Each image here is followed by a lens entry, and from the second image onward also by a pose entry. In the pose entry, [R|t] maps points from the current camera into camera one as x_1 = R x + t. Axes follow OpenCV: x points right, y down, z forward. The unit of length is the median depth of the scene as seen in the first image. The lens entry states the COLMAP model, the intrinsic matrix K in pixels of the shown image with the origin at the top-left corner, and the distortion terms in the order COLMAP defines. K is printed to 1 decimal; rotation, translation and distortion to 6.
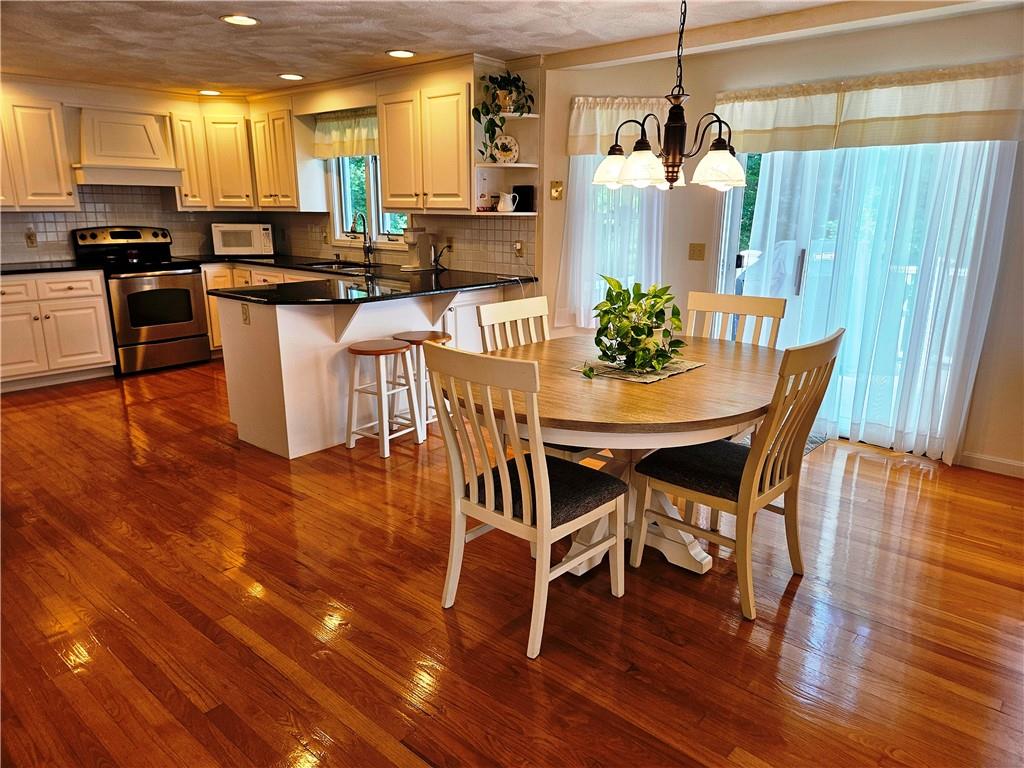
lens RADIAL K [[688.8, 0, 513.1], [0, 688.8, 384.2], [0, 0, 1]] dist [0.062729, -0.047957]
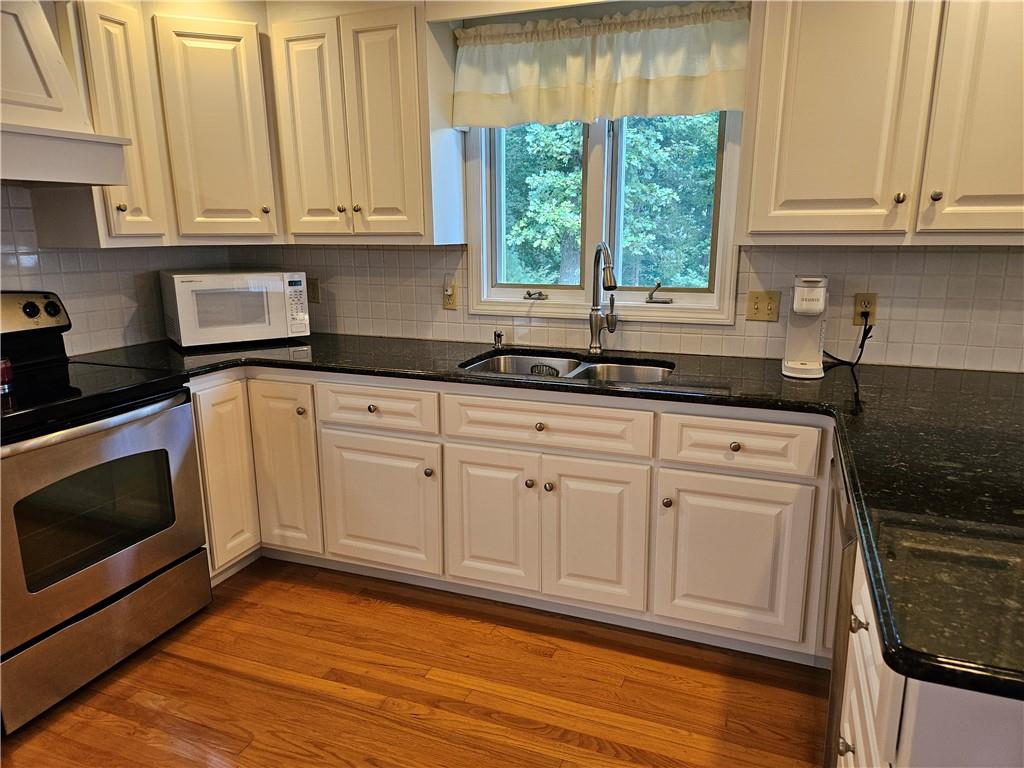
lens RADIAL K [[688.8, 0, 513.5], [0, 688.8, 384.1], [0, 0, 1]] dist [0.062729, -0.047957]
pose [[0.938616, -0.081820, 0.335119, -0.394810], [0.092247, 0.995619, -0.015287, -0.142070], [-0.332400, 0.045263, 0.942052, 0.547178]]
